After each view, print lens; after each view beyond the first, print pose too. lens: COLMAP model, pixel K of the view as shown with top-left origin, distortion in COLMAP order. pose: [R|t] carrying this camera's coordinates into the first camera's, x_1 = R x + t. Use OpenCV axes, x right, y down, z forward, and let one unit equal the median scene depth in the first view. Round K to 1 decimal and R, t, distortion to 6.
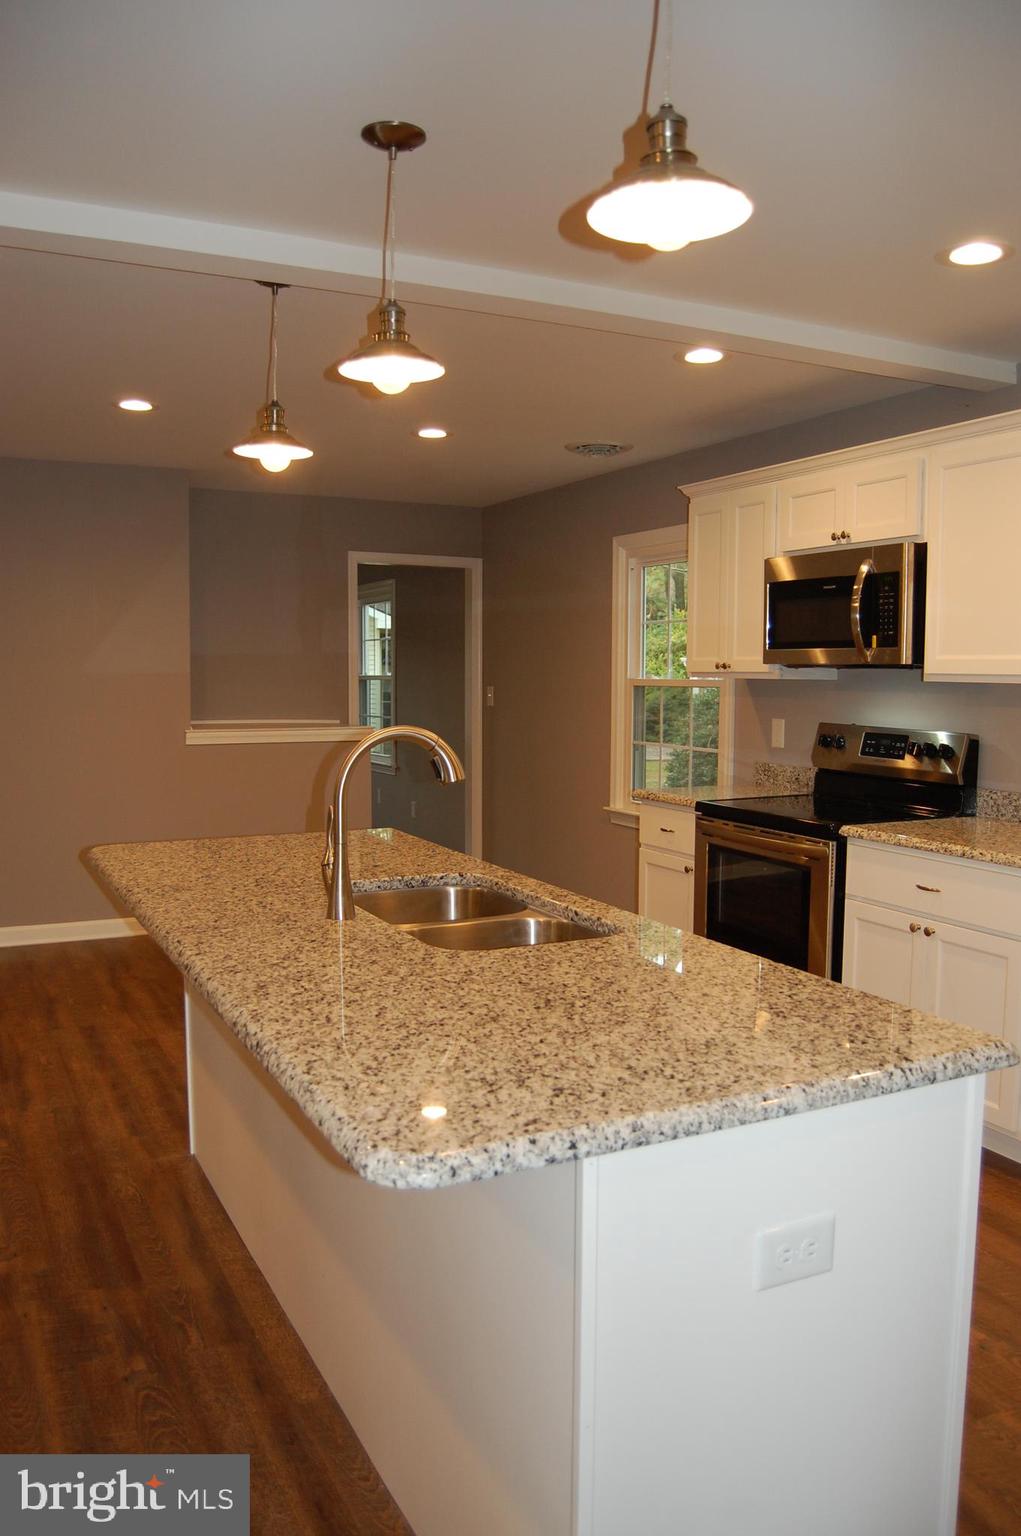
lens RADIAL K [[1205.7, 0, 510.5], [0, 1205.7, 779.4], [0, 0, 1]] dist [-0.095709, 0.040730]
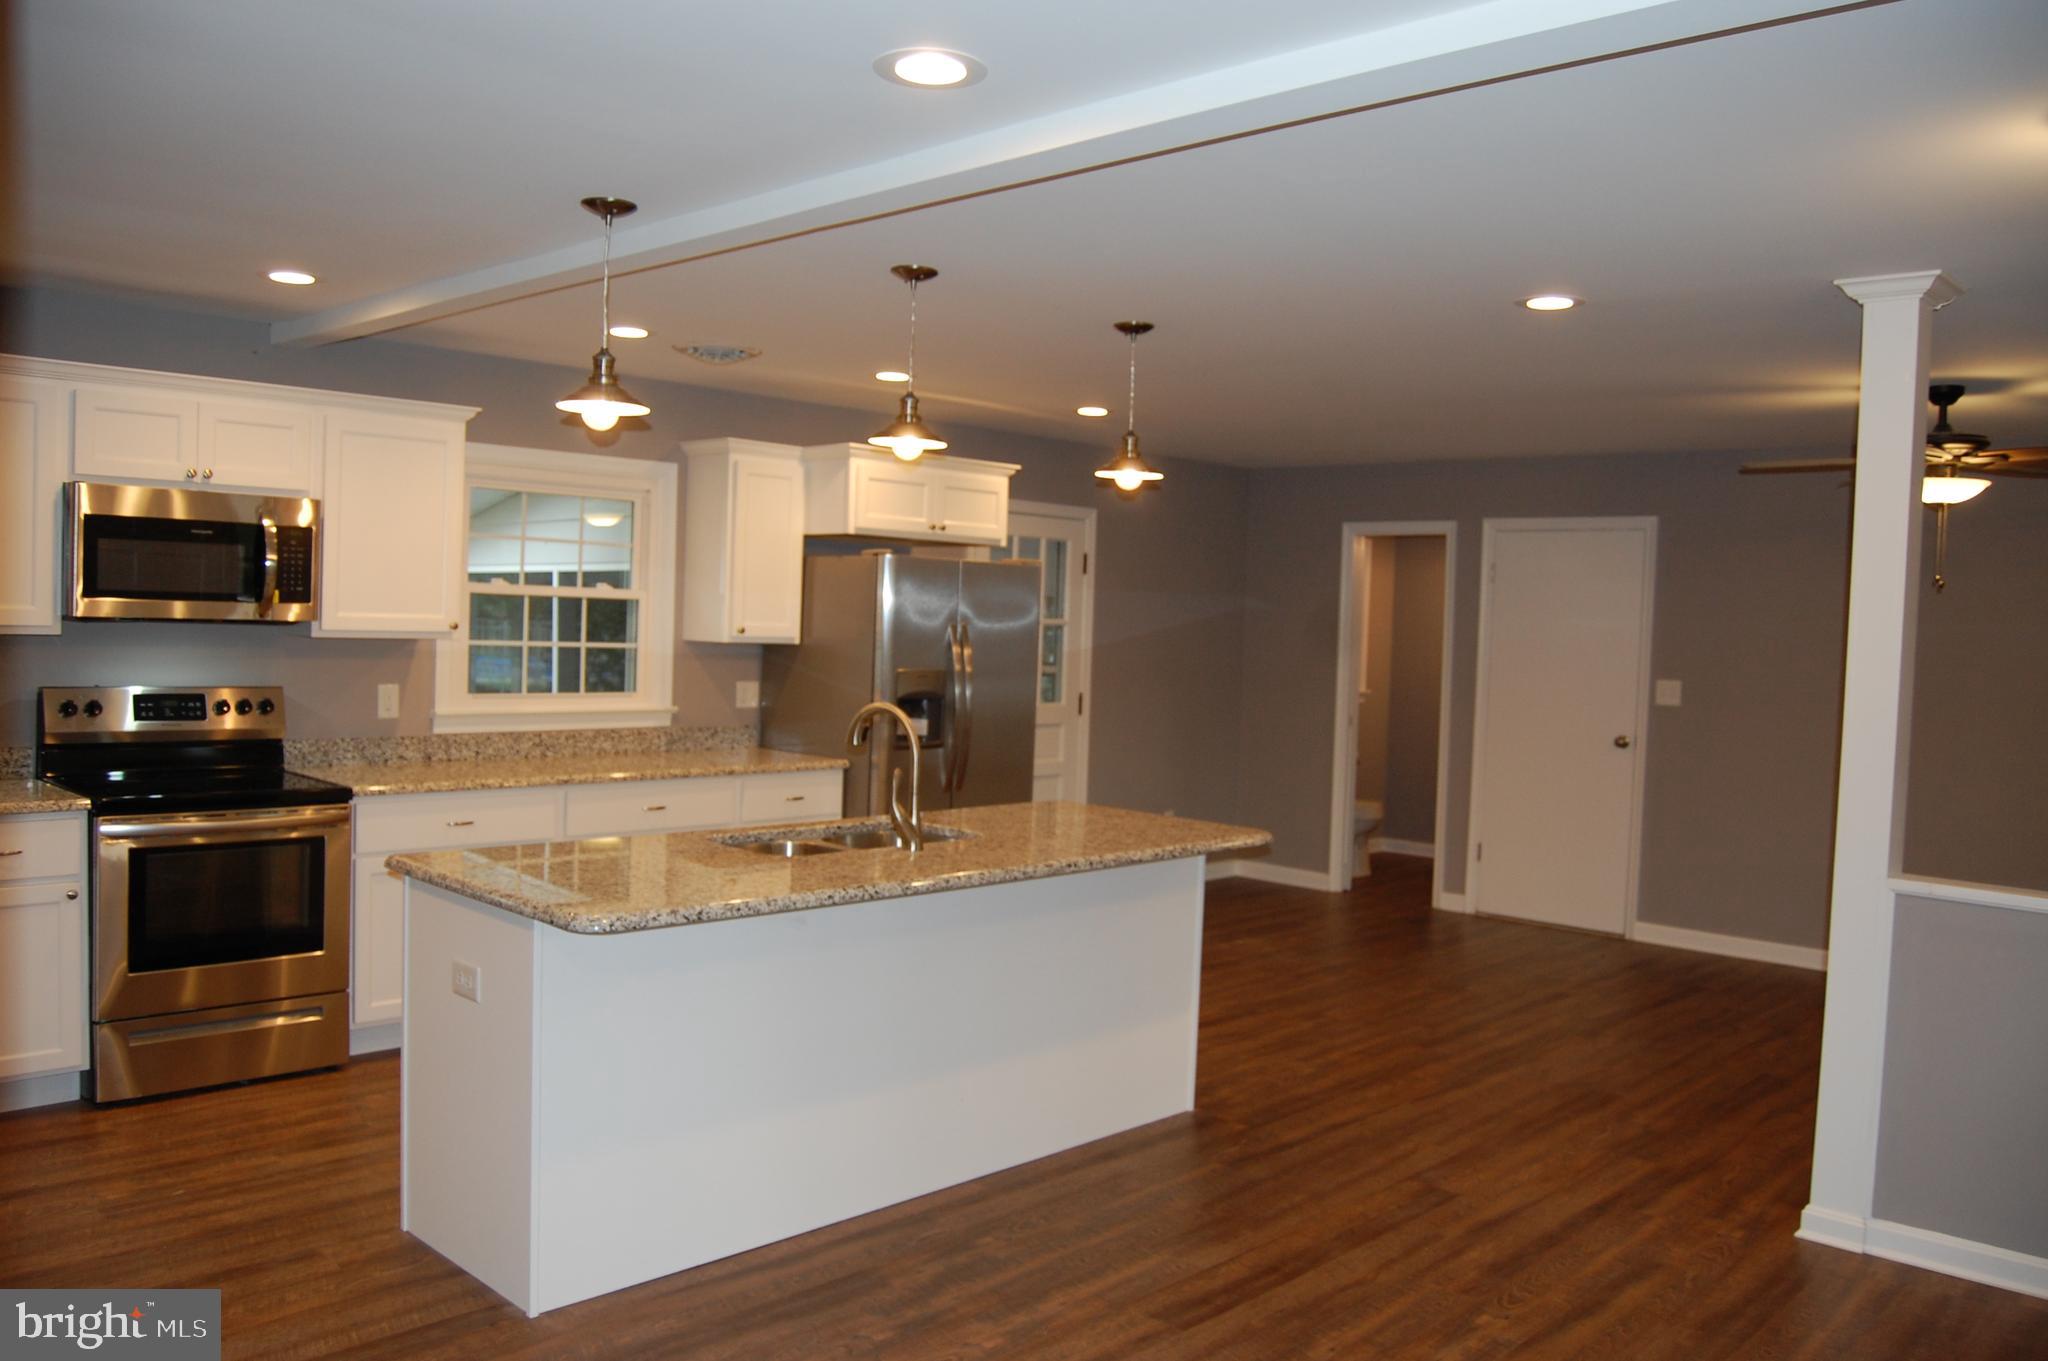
lens RADIAL K [[1607.5, 0, 1027.1], [0, 1607.5, 685.0], [0, 0, 1]] dist [-0.095709, 0.040730]
pose [[-0.339935, -0.062268, 0.938385, -1.078593], [0.045552, 0.995544, 0.082563, -0.121555], [-0.939345, 0.070811, -0.335584, 0.862511]]
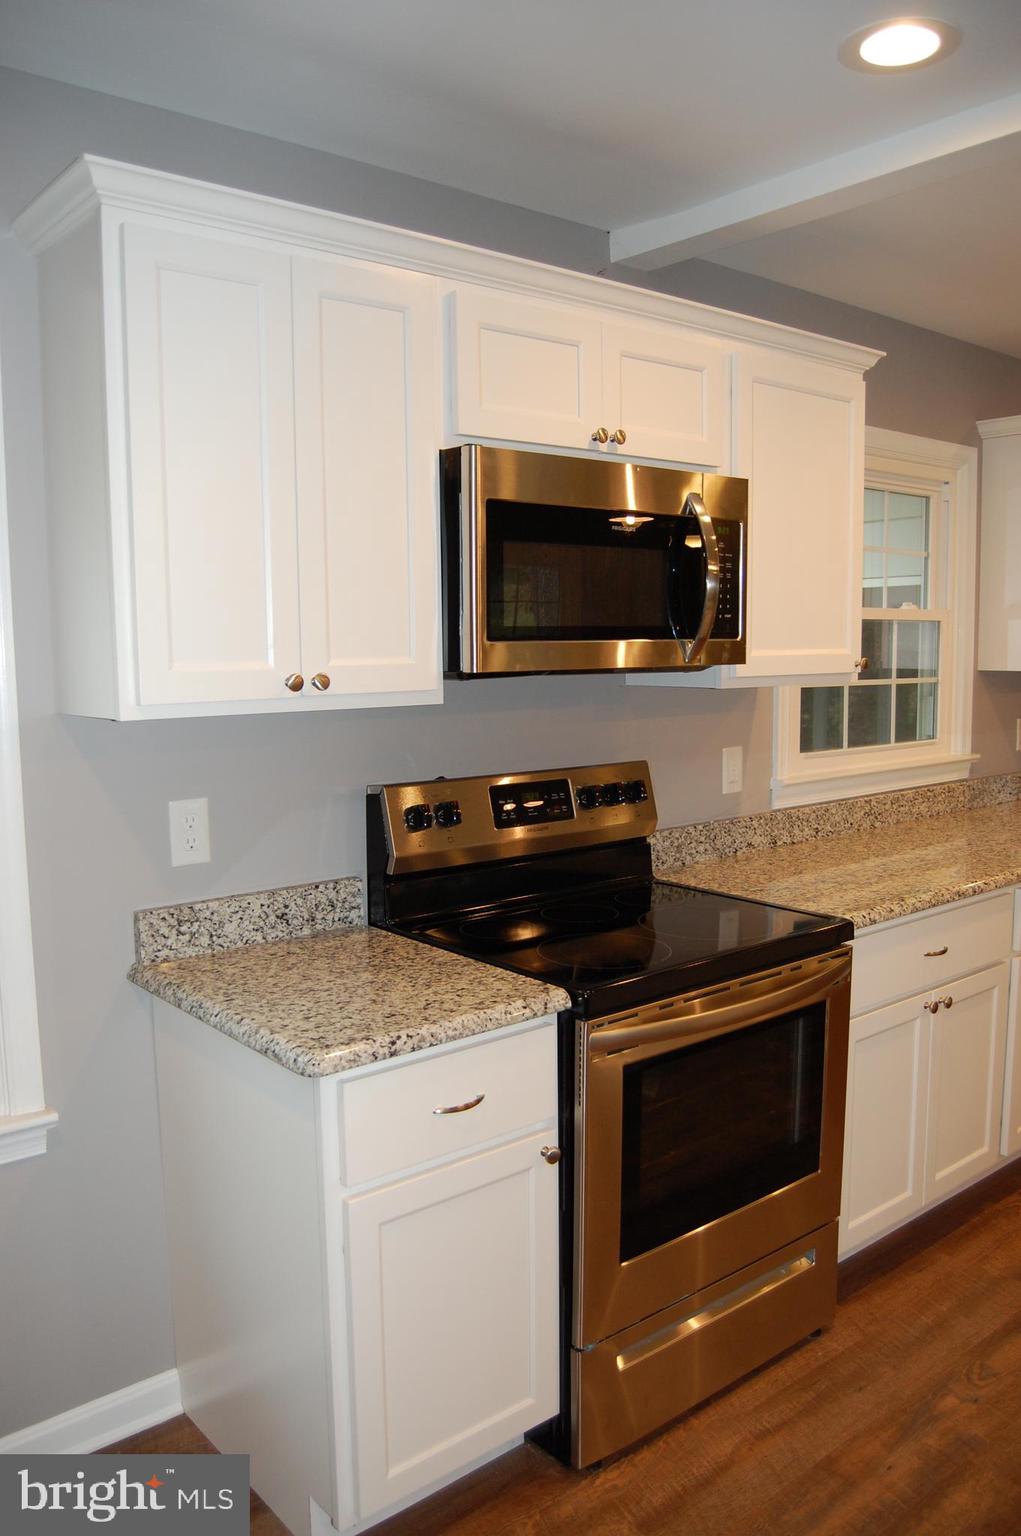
lens RADIAL K [[1205.7, 0, 518.4], [0, 1205.7, 781.1], [0, 0, 1]] dist [-0.095709, 0.040730]
pose [[-0.236416, -0.120437, 0.964159, -0.280348], [0.094553, 0.984727, 0.146191, -0.137662], [-0.967040, 0.125726, -0.221417, 1.238159]]
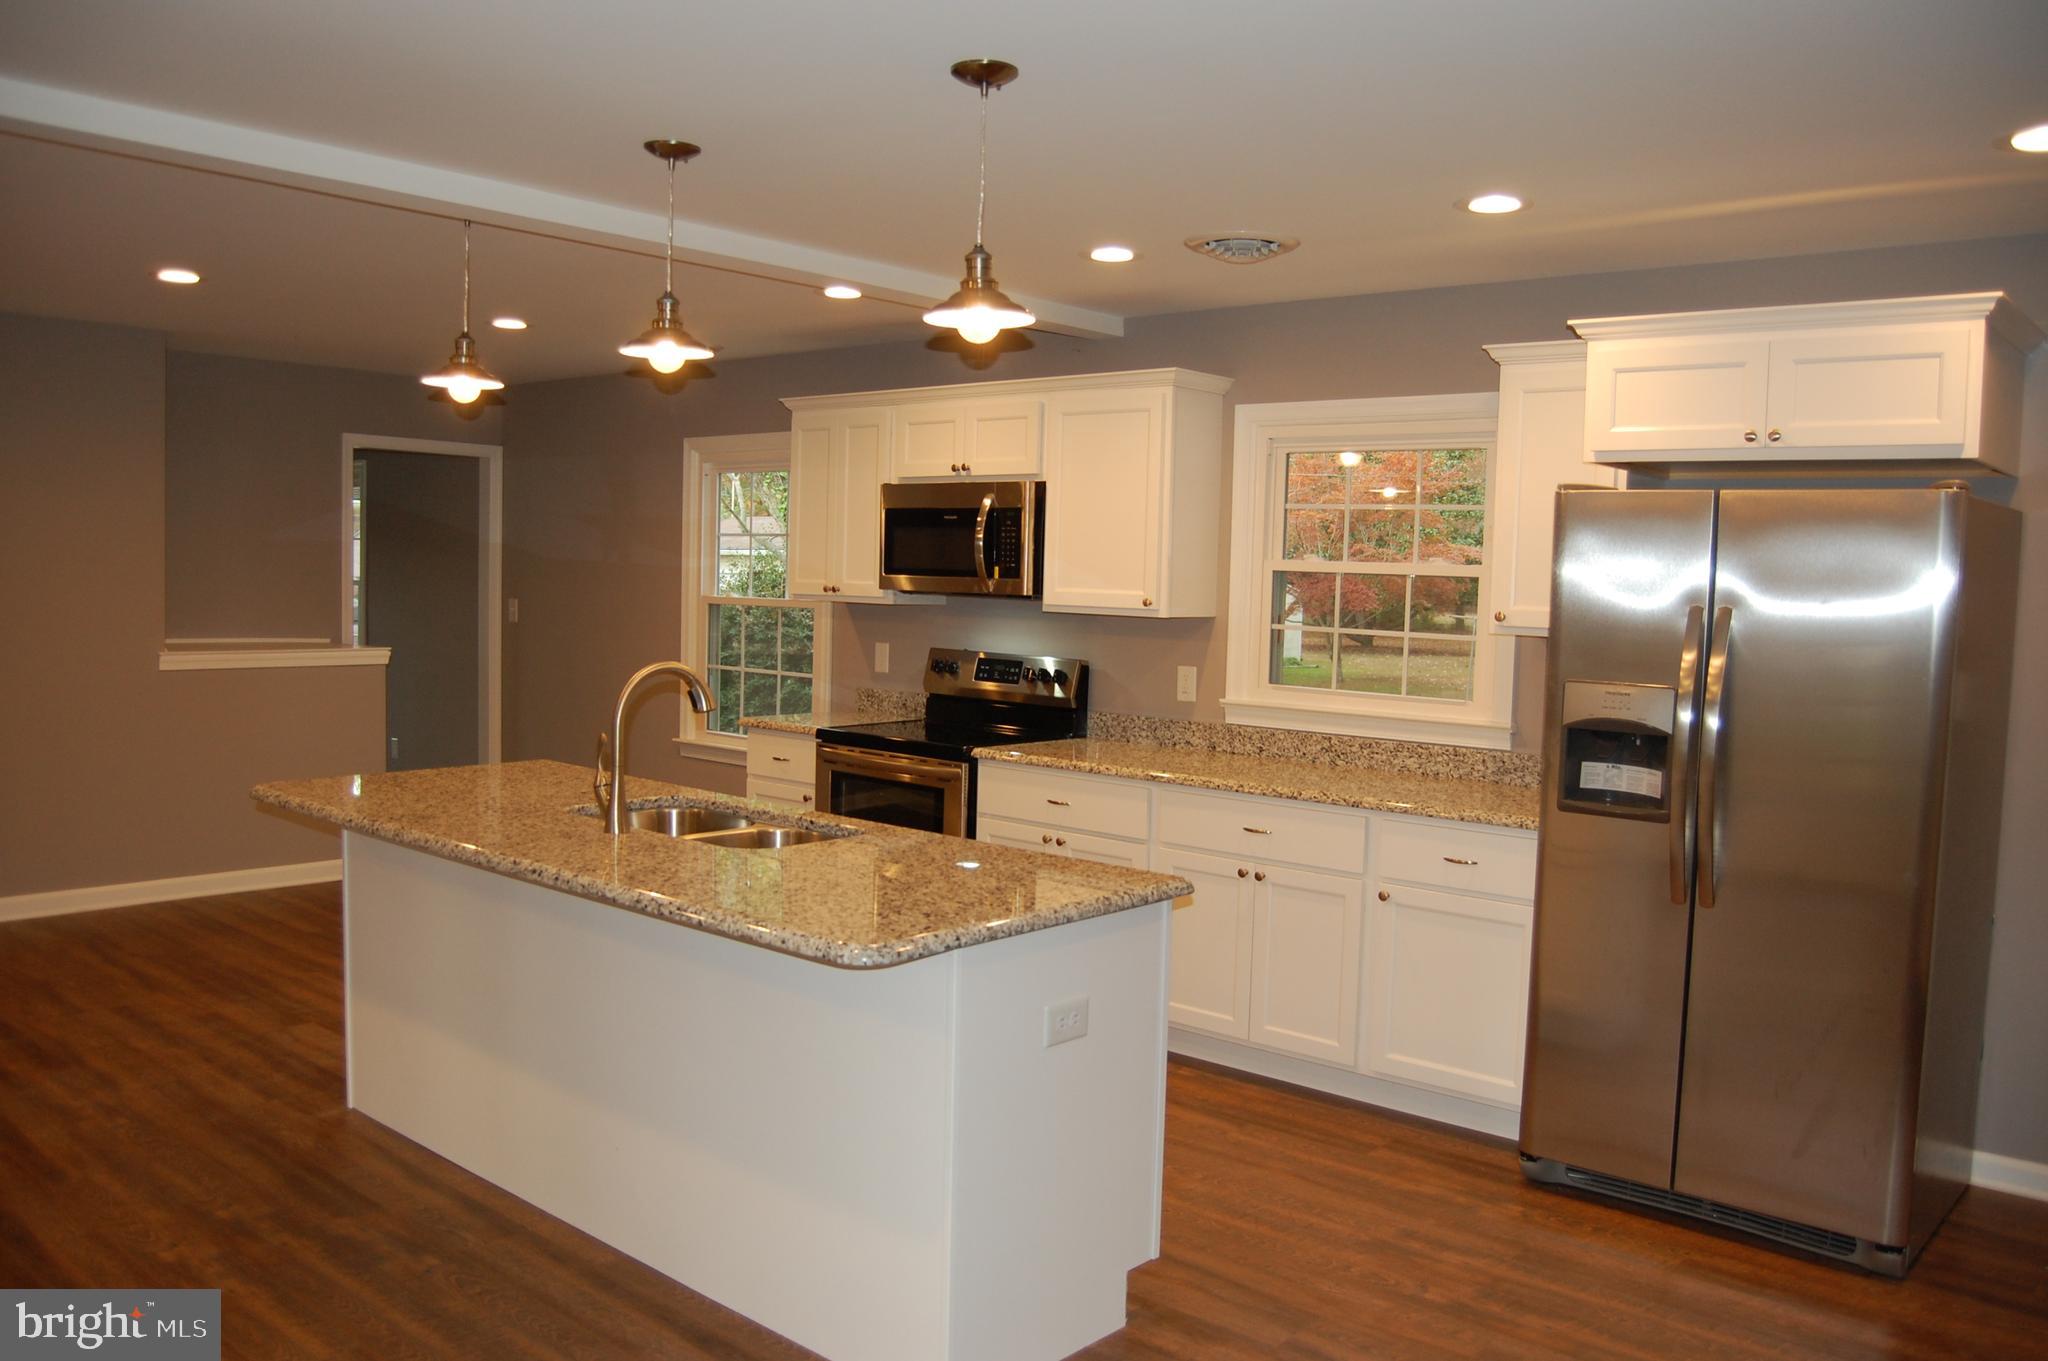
lens RADIAL K [[1607.5, 0, 1016.8], [0, 1607.5, 684.1], [0, 0, 1]] dist [-0.095709, 0.040730]
pose [[0.926380, -0.007168, 0.376522, -0.209564], [0.012168, 0.999867, -0.010902, -0.001851], [-0.376393, 0.014681, 0.926344, -0.311082]]
